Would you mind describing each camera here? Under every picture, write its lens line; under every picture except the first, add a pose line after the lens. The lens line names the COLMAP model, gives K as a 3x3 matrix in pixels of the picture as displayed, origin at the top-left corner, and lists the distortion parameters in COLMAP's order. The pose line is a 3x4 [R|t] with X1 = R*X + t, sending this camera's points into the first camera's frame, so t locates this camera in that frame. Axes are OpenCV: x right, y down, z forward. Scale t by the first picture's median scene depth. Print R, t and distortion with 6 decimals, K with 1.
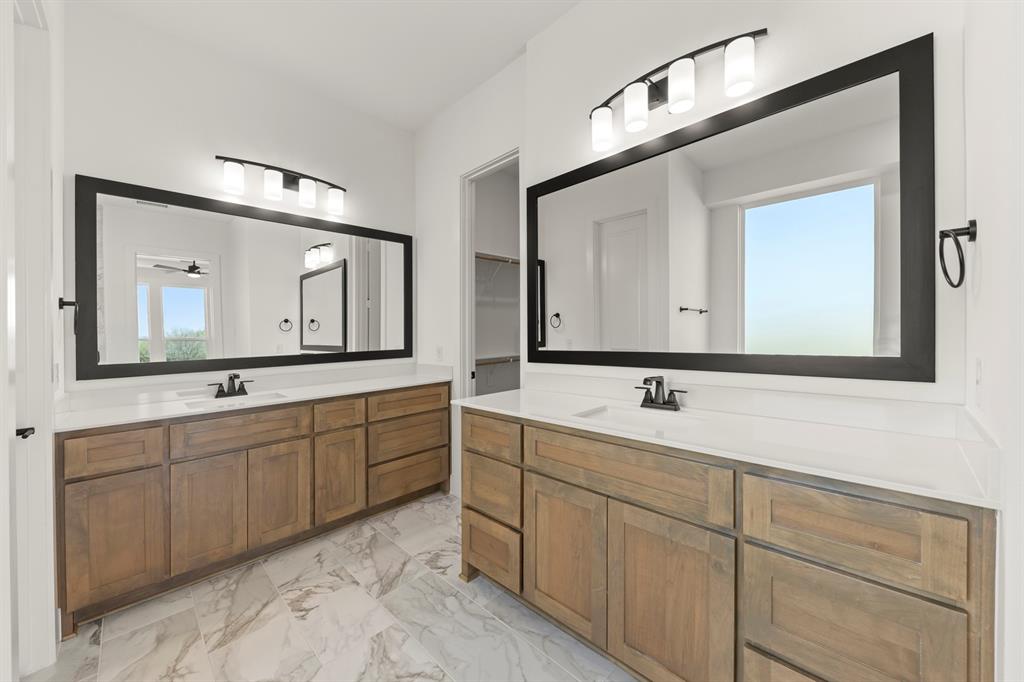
lens RADIAL K [[375.0, 0, 510.0], [0, 375.0, 330.1], [0, 0, 1]] dist [0.000592, -0.002139]
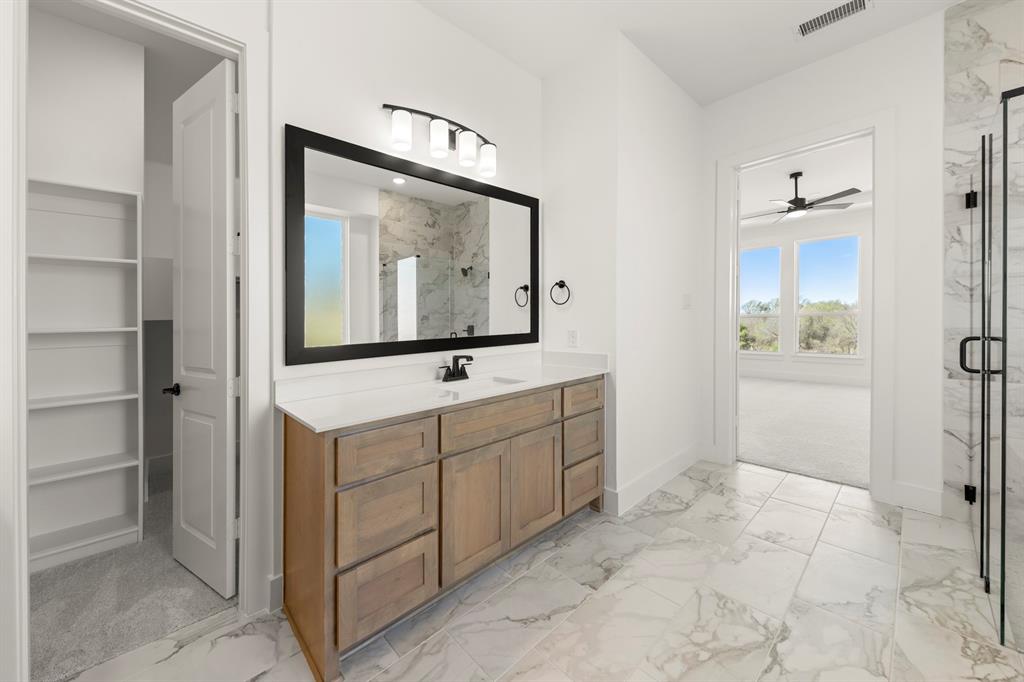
lens RADIAL K [[350.6, 0, 516.4], [0, 350.6, 337.3], [0, 0, 1]] dist [-0.004521, -0.000659]
pose [[0.057892, -0.023634, 0.998043, -0.725156], [0.020169, 0.999543, 0.022500, 0.030343], [-0.998119, 0.018827, 0.058342, 0.630201]]
